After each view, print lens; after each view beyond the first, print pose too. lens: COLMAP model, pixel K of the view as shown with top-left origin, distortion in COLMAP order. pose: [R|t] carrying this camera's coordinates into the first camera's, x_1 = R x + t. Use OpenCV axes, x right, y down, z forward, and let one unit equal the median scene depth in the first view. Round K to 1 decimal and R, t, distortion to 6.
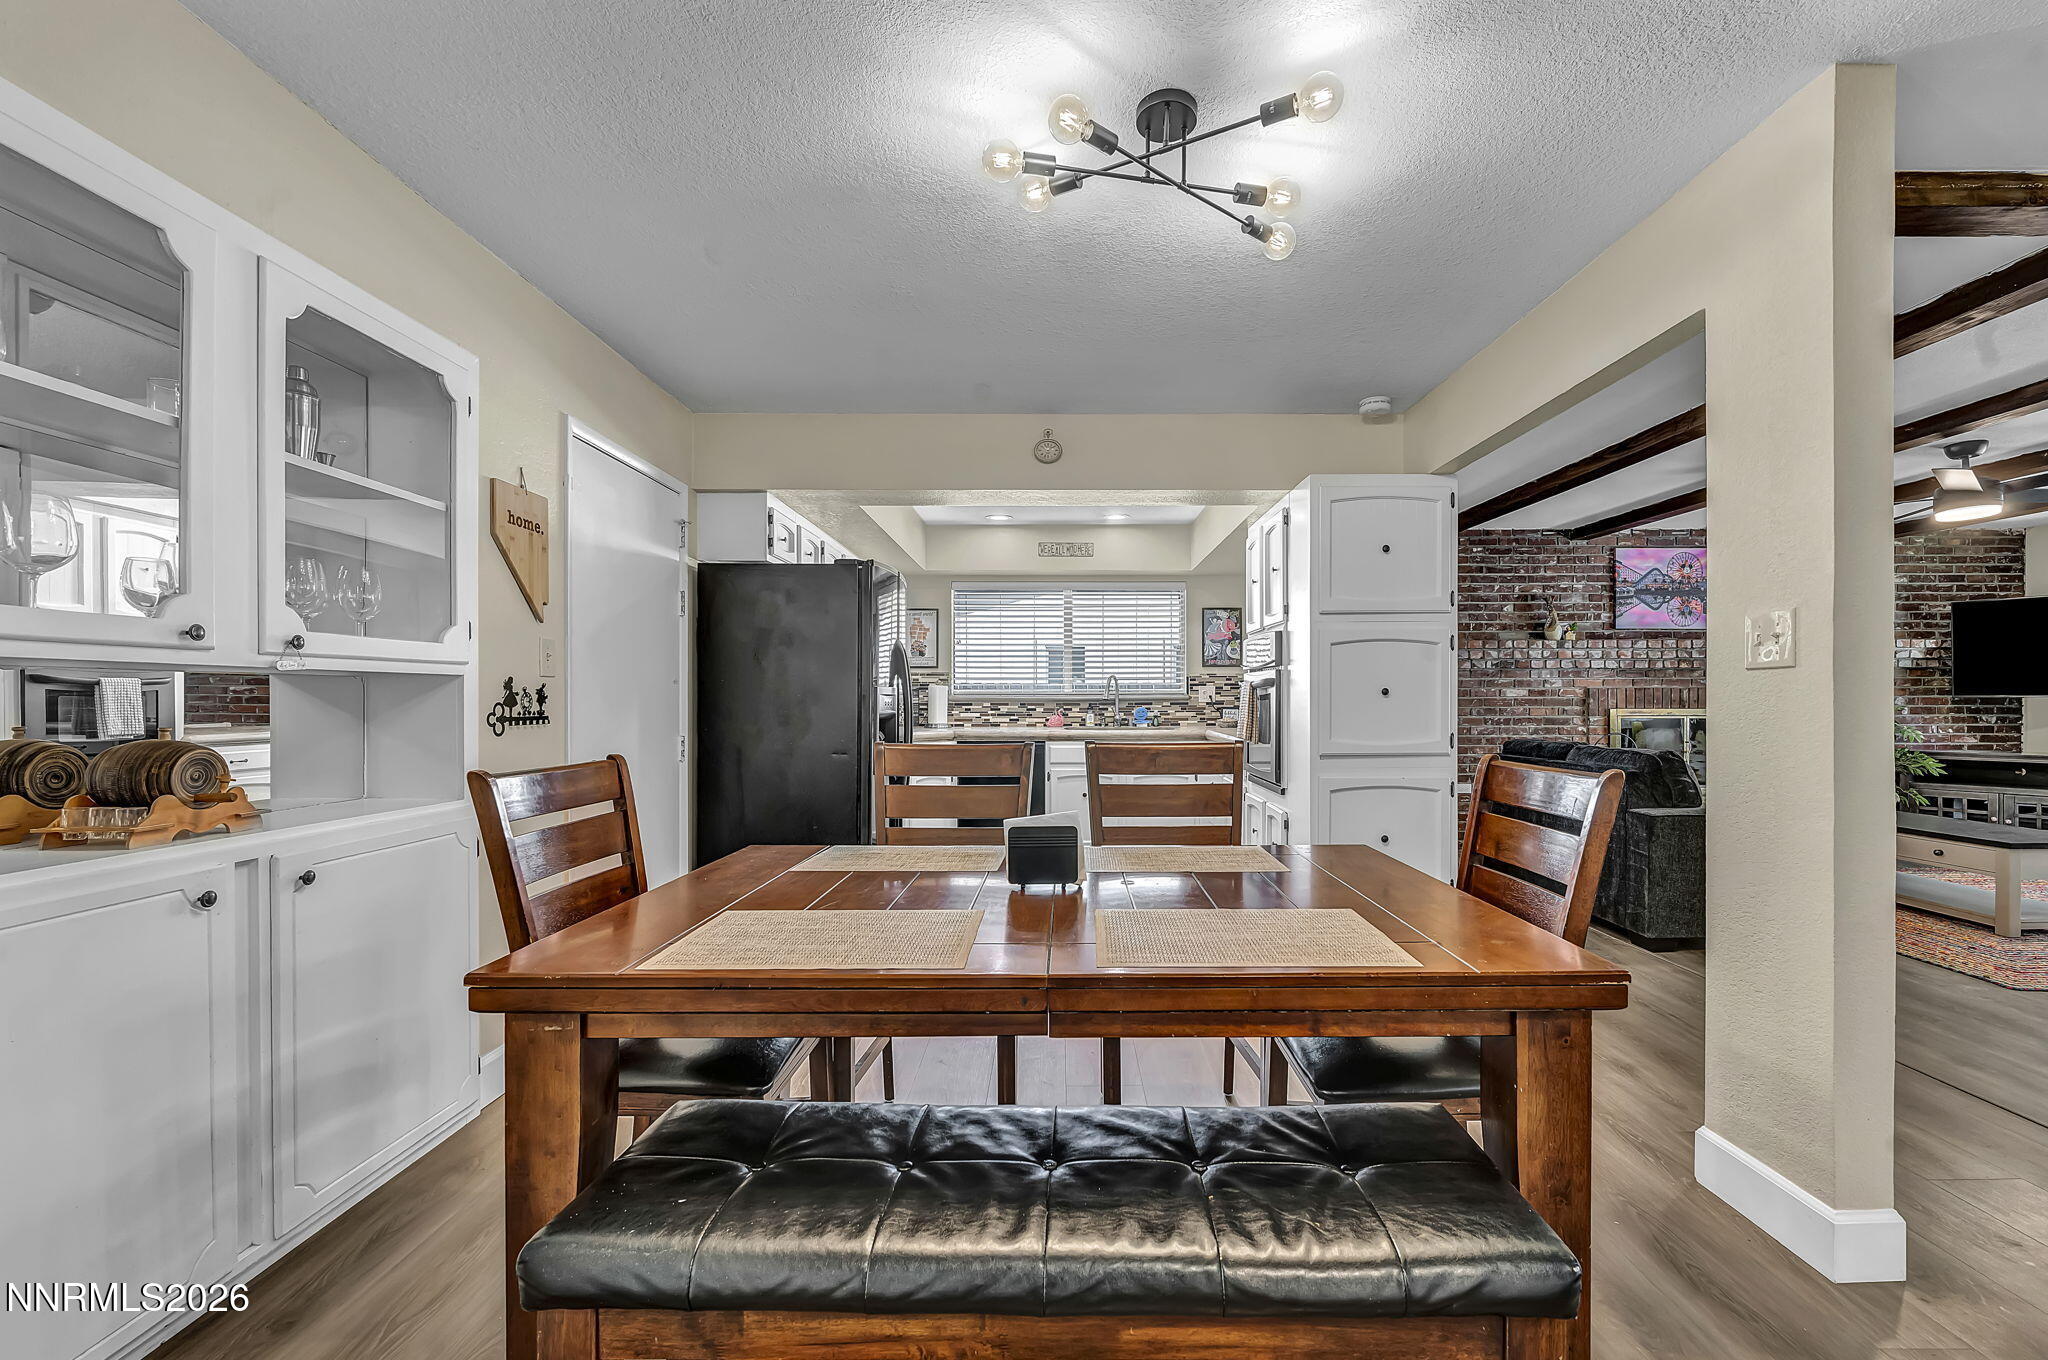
lens RADIAL K [[862.9, 0, 1042.6], [0, 862.9, 711.6], [0, 0, 1]] dist [-0.010798, 0.001548]
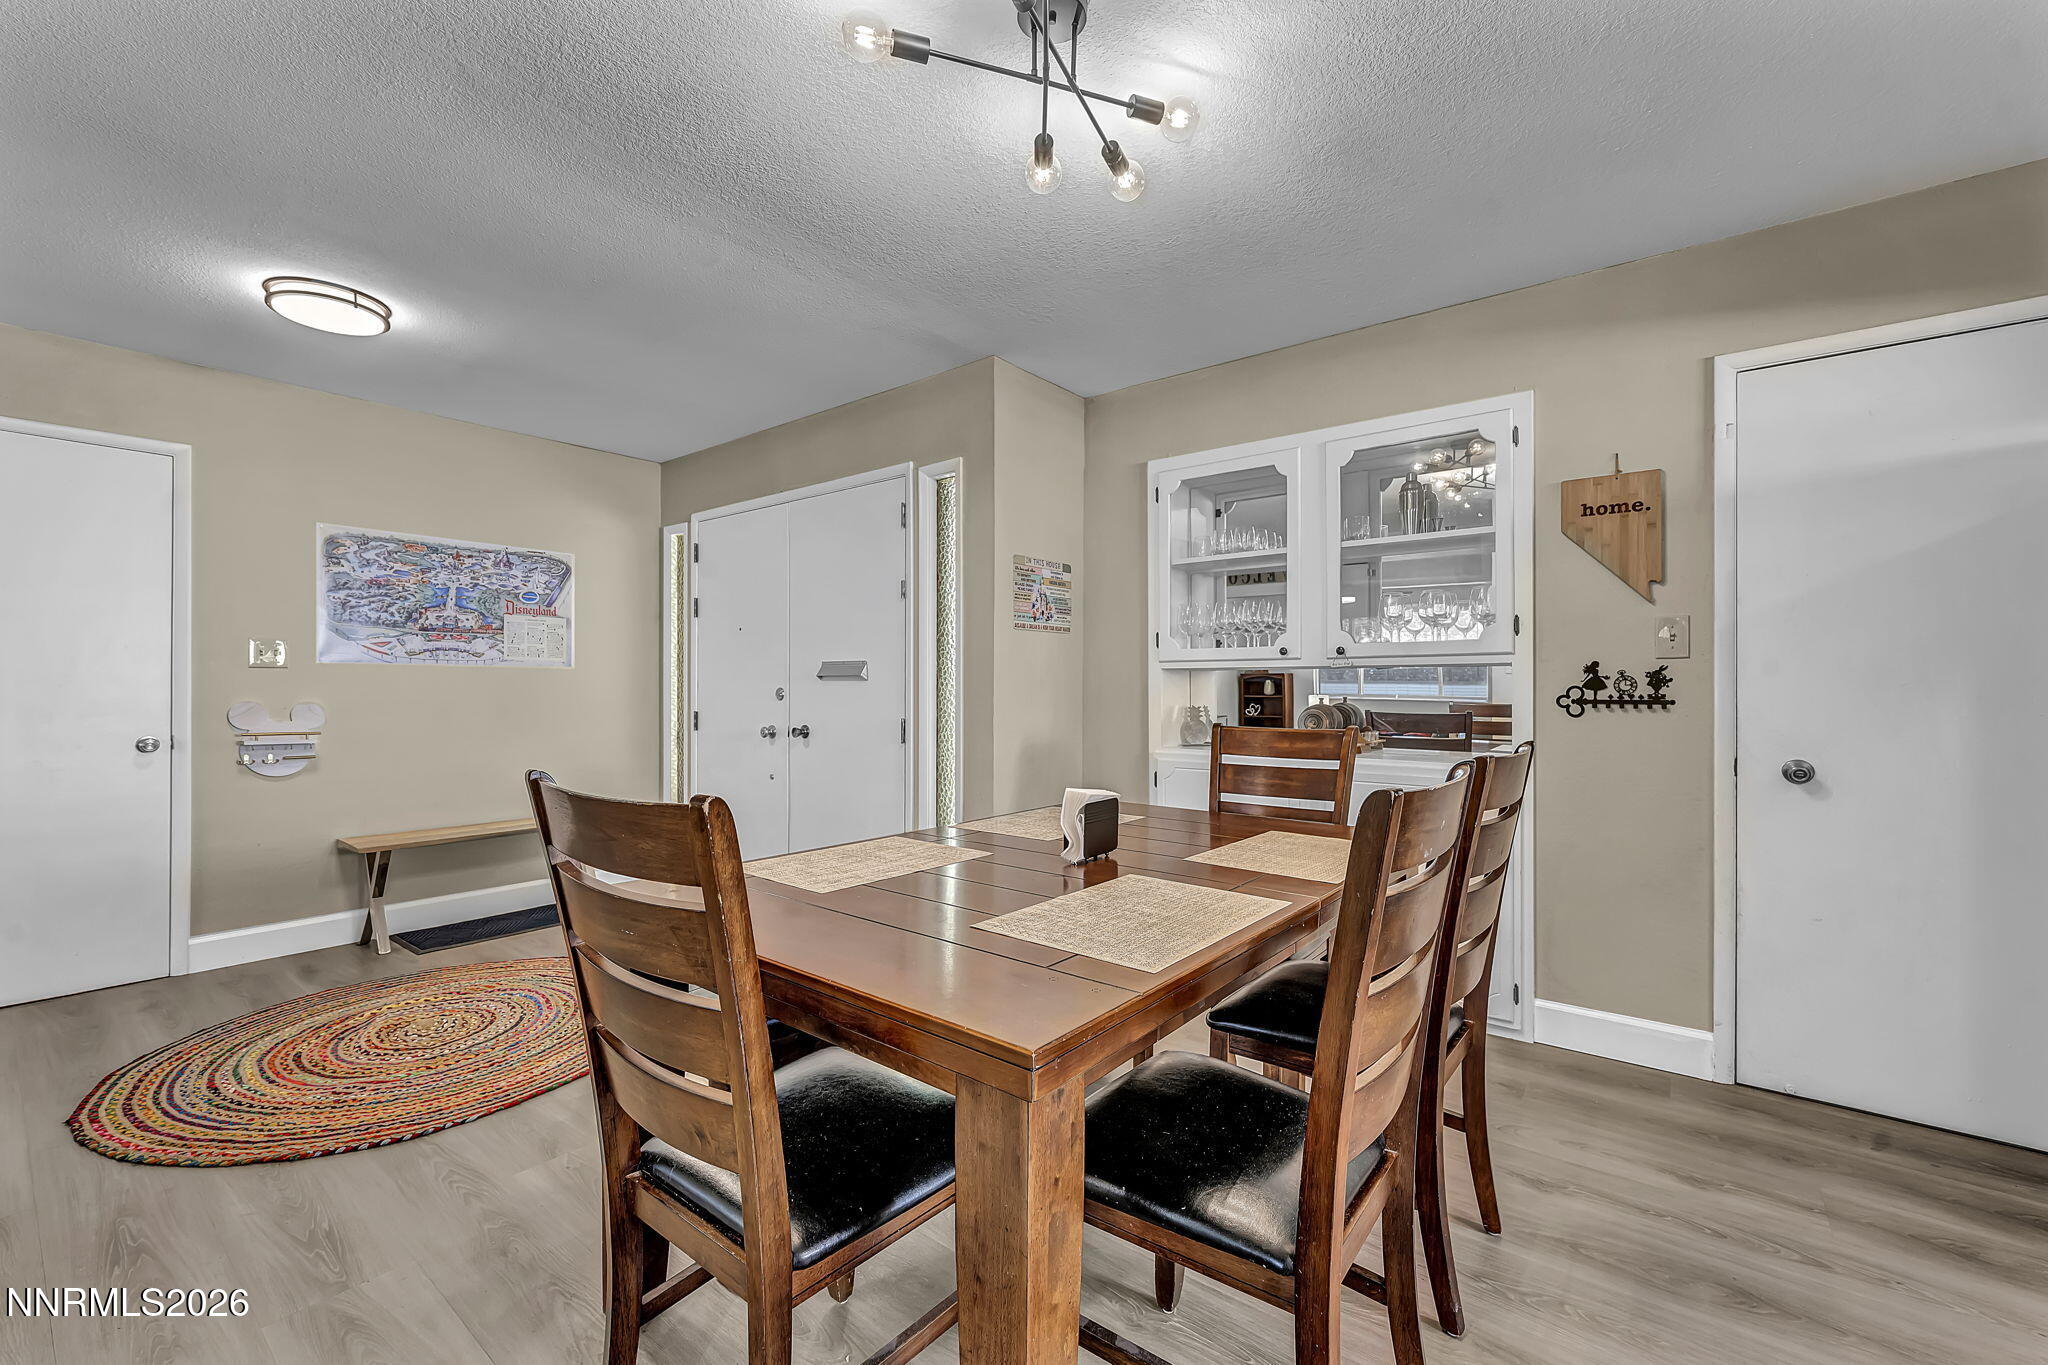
lens RADIAL K [[833.7, 0, 1055.0], [0, 833.7, 675.1], [0, 0, 1]] dist [-0.003671, -0.000061]
pose [[-0.600381, -0.013411, -0.799601, 0.241235], [-0.012733, 0.999893, -0.007209, -0.003245], [0.799613, 0.005853, -0.600488, 0.451026]]
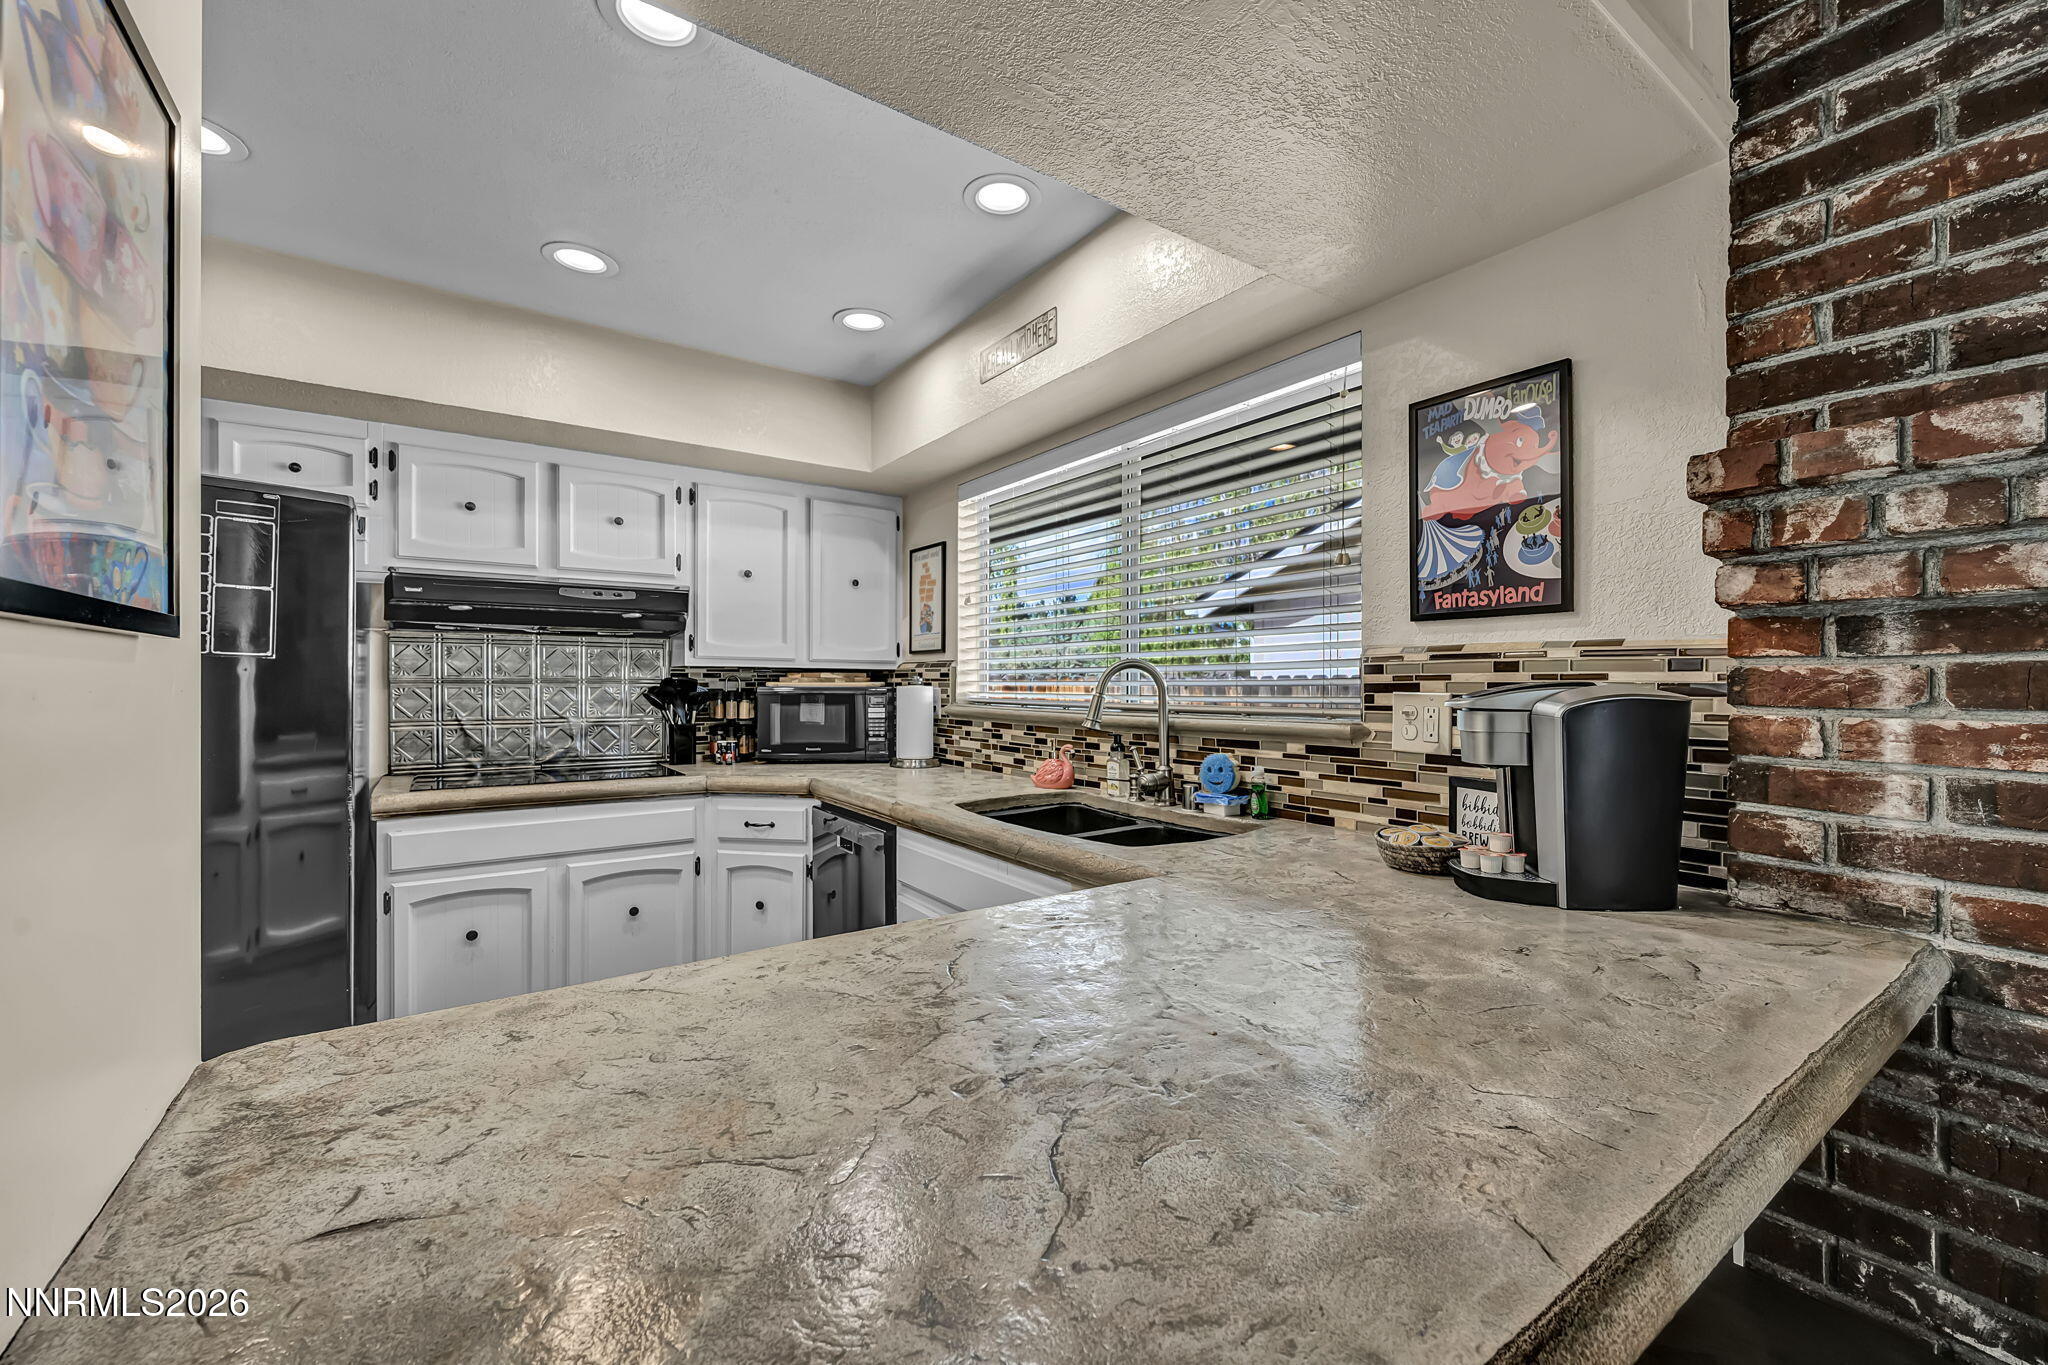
lens RADIAL K [[833.7, 0, 1028.5], [0, 833.7, 683.6], [0, 0, 1]] dist [-0.003671, -0.000061]
pose [[0.585321, 0.002985, -0.810796, 0.341048], [-0.016928, 0.999820, -0.008539, -0.029126], [0.810625, 0.018724, 0.585266, 0.778050]]
